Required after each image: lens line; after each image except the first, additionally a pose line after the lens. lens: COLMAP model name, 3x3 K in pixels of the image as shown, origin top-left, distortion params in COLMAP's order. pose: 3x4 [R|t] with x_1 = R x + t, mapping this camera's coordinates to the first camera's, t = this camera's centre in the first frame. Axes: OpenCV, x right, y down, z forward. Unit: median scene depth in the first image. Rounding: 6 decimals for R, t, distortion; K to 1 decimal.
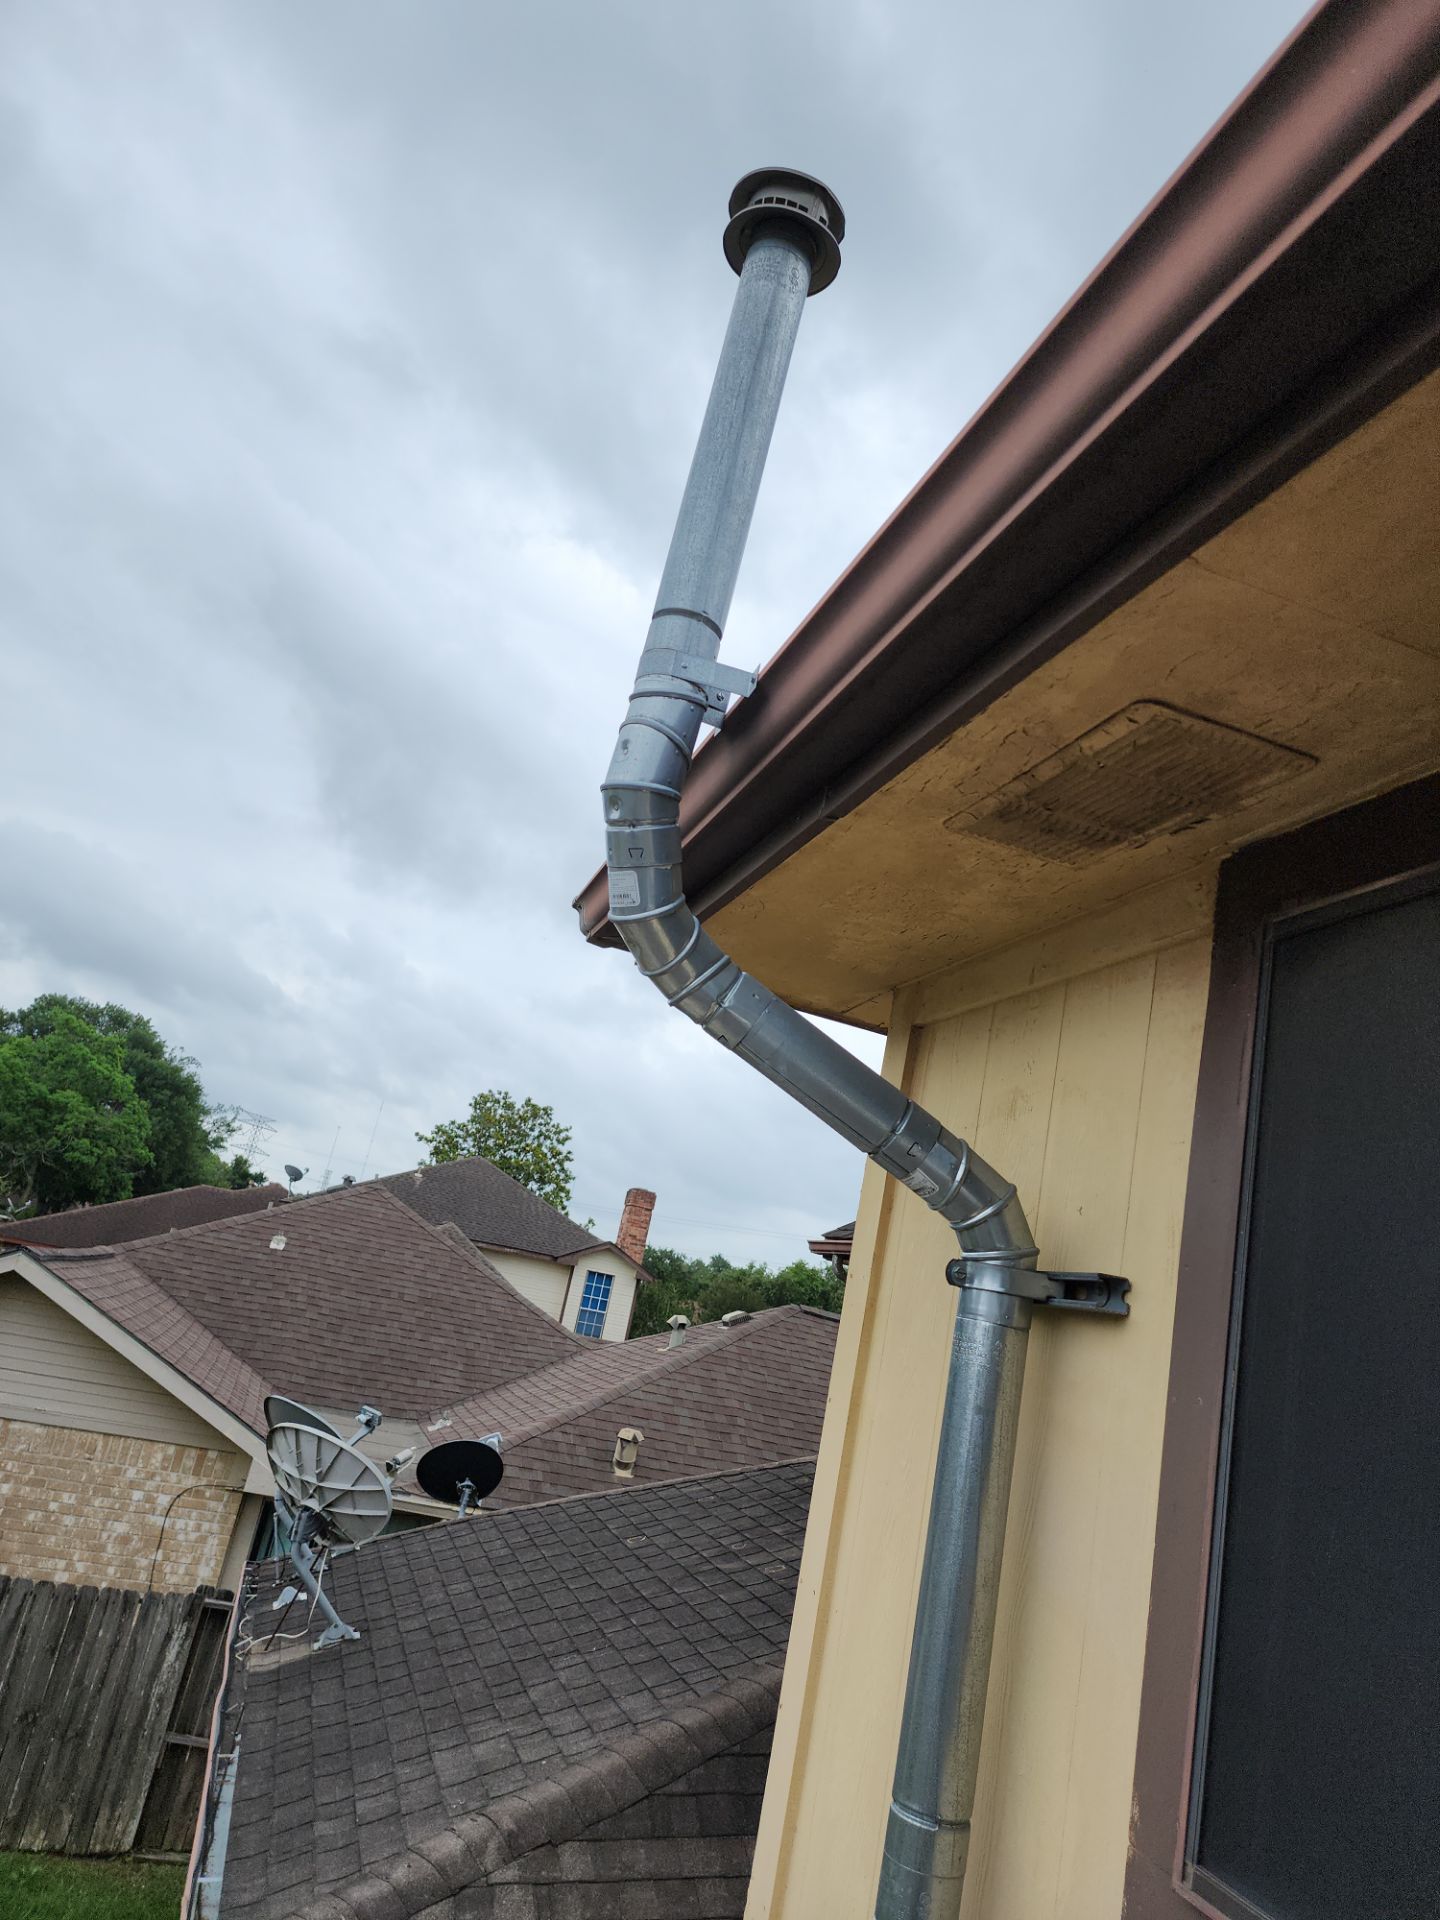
lens RADIAL K [[1268.1, 0, 760.9], [0, 1268.1, 966.8], [0, 0, 1]] dist [0.059228, -0.053949]
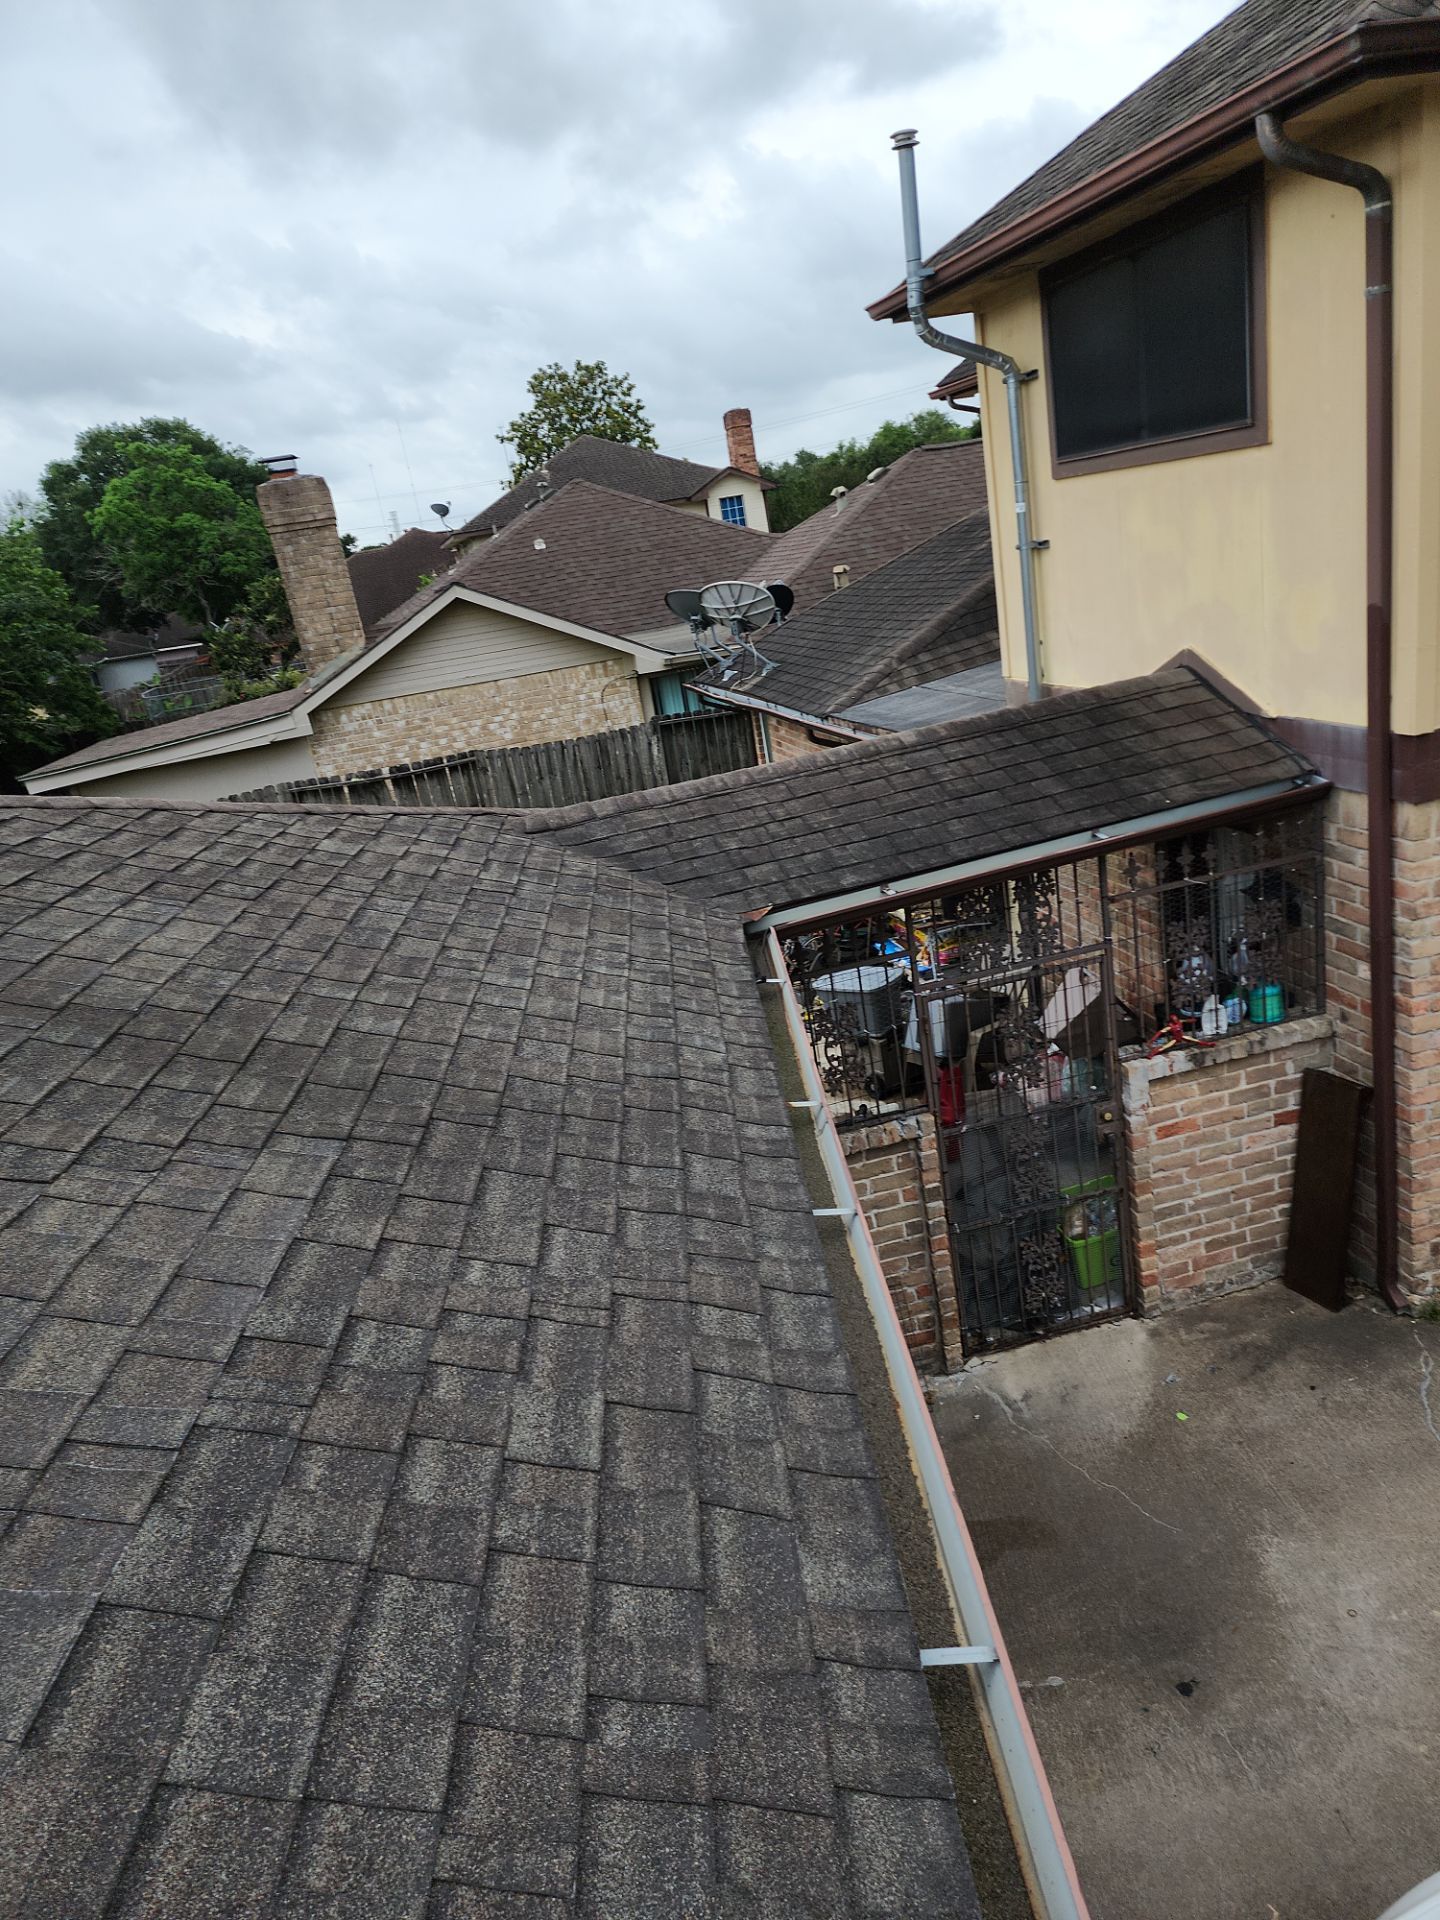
lens RADIAL K [[1279.6, 0, 748.3], [0, 1279.6, 948.8], [0, 0, 1]] dist [0.082660, -0.062741]
pose [[0.936620, -0.299964, -0.181010, -0.052173], [0.349977, 0.777346, 0.522733, -0.102653], [-0.016094, -0.552952, 0.833058, -0.438014]]
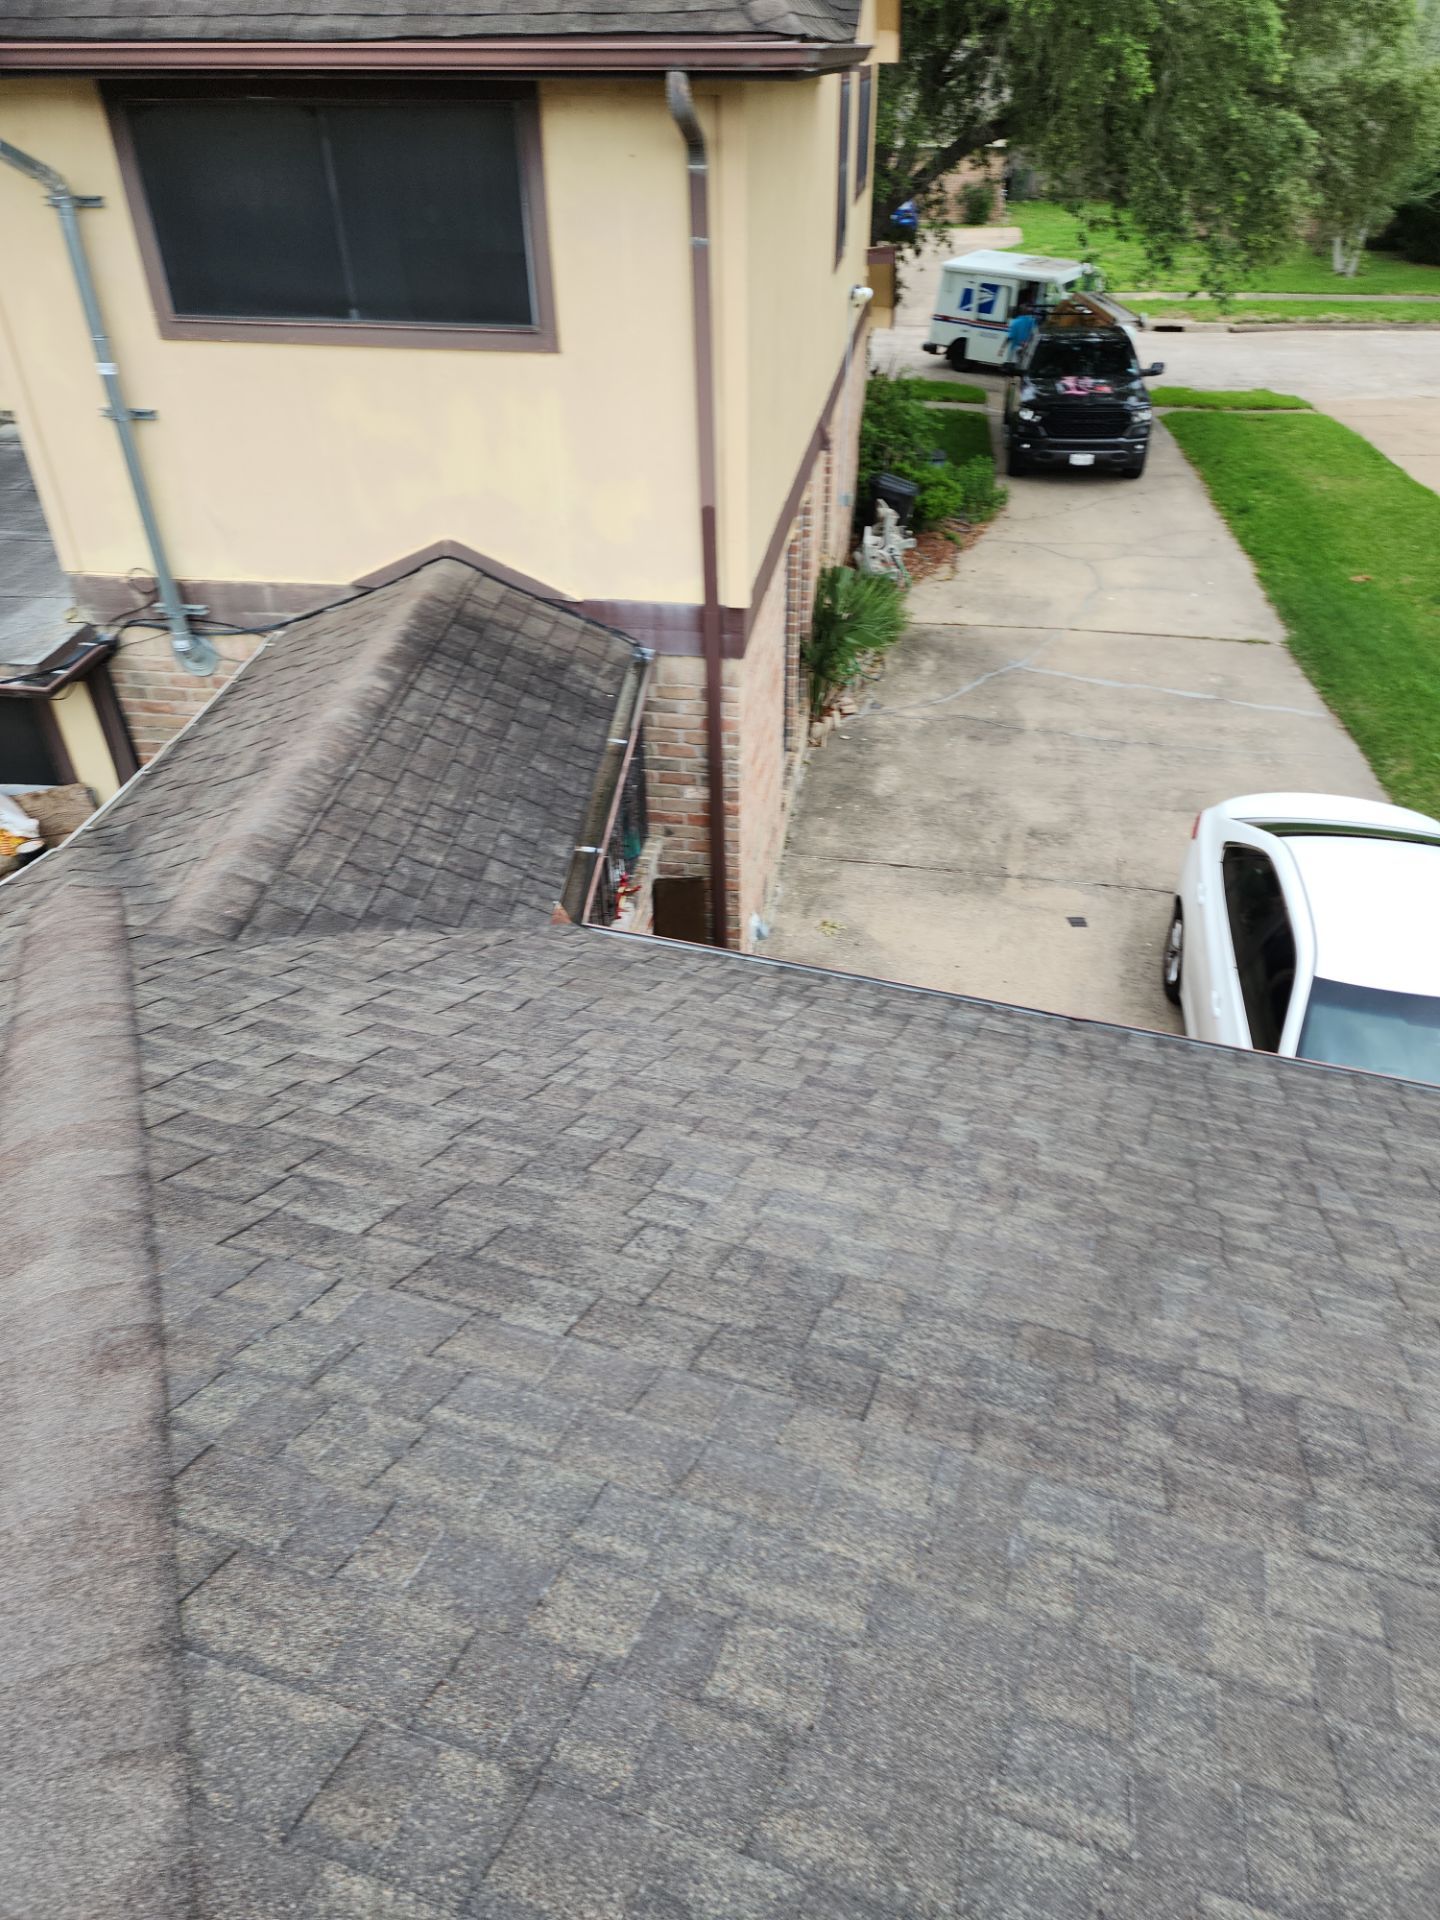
lens RADIAL K [[1283.7, 0, 747.3], [0, 1283.7, 961.9], [0, 0, 1]] dist [0.067353, -0.082094]
pose [[0.450844, -0.668336, 0.591665, -0.277986], [-0.145630, 0.598897, 0.787474, -0.180240], [-0.880643, -0.441192, 0.172679, -0.249330]]
